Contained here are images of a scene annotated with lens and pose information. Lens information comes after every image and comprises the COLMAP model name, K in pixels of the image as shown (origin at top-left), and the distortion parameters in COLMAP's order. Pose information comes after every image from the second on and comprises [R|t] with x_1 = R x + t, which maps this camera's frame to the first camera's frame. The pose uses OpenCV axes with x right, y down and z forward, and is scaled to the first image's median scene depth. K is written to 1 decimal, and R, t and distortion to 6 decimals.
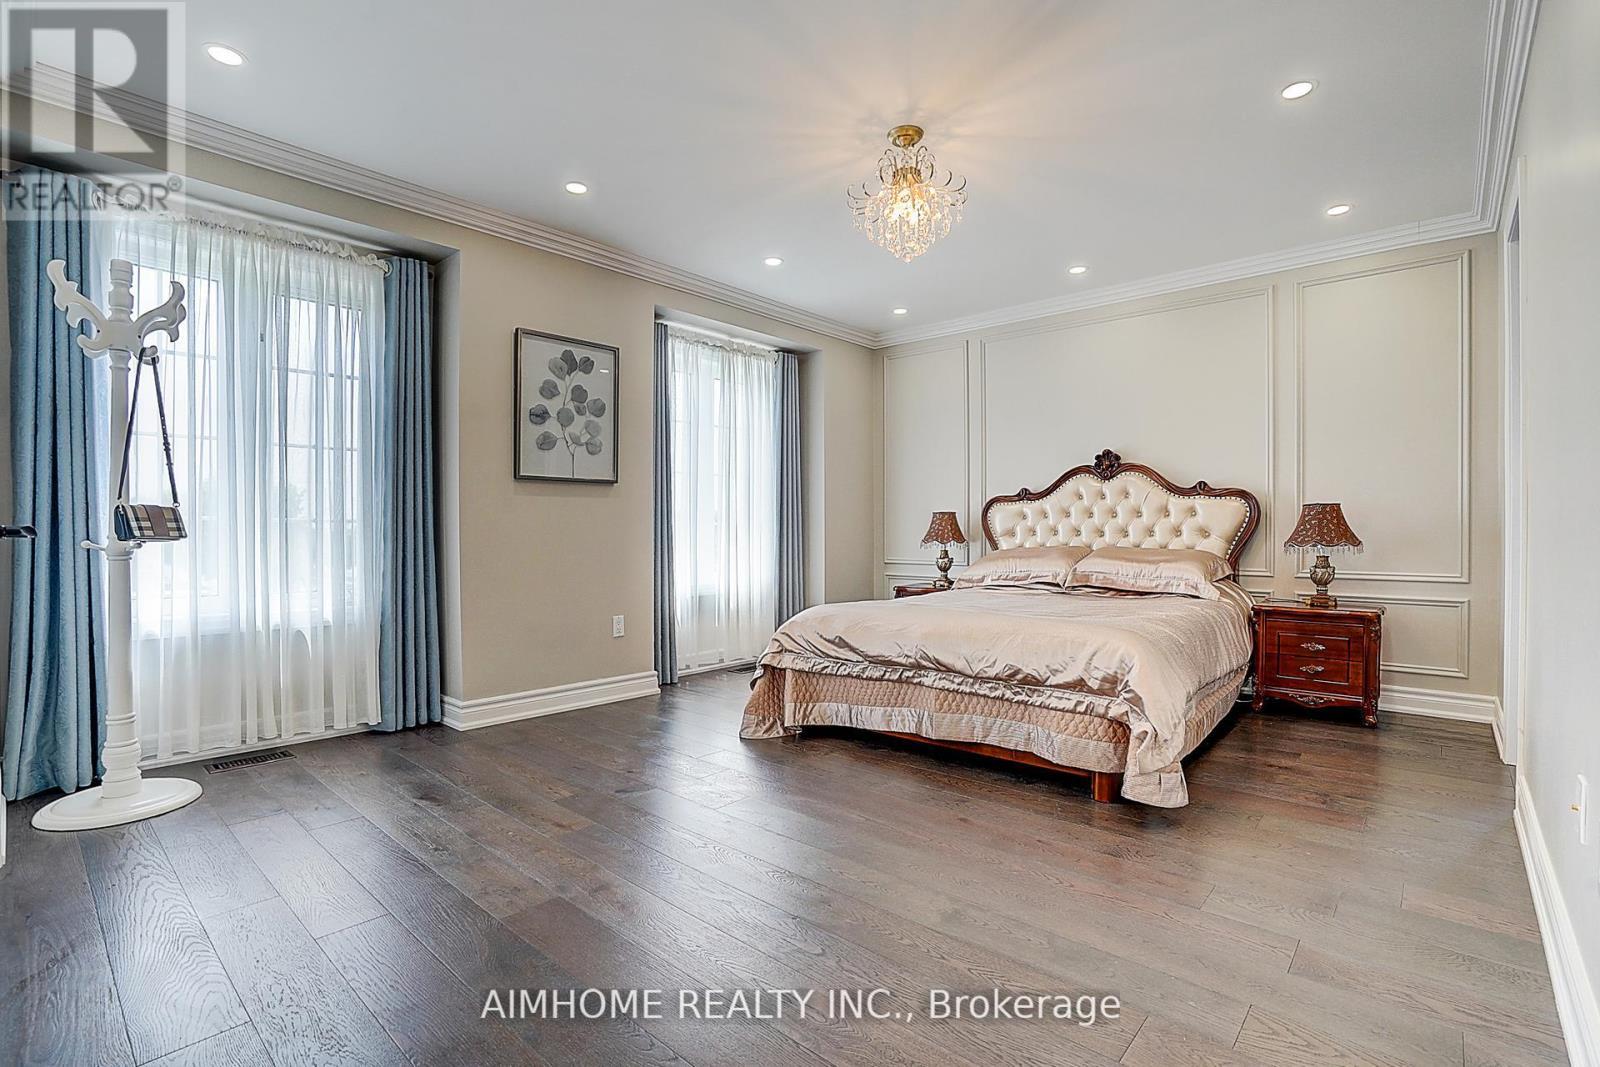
lens RADIAL K [[739.2, 0, 808.7], [0, 739.2, 533.1], [0, 0, 1]] dist [-0.003393, 0.000136]
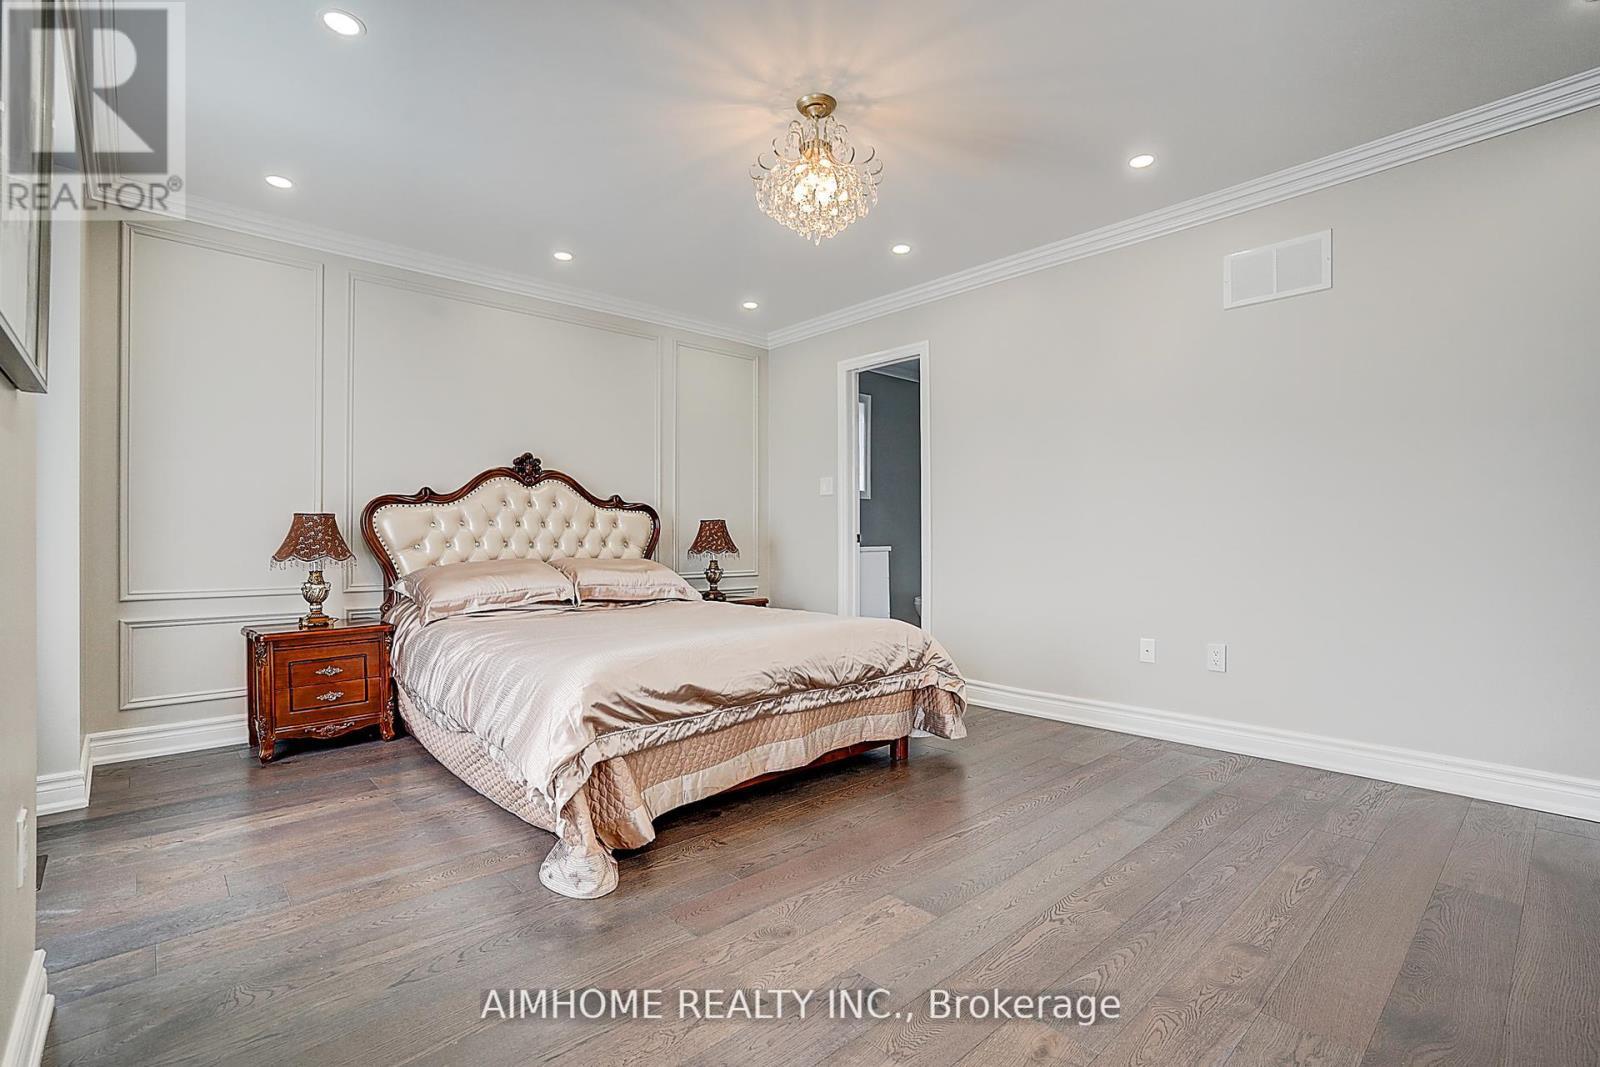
lens RADIAL K [[739.2, 0, 808.7], [0, 739.2, 533.1], [0, 0, 1]] dist [-0.003393, 0.000136]
pose [[0.117690, 0.009972, 0.993000, -0.548205], [0.004025, 0.999937, -0.010518, -0.002564], [-0.993042, 0.005235, 0.117642, 0.643742]]
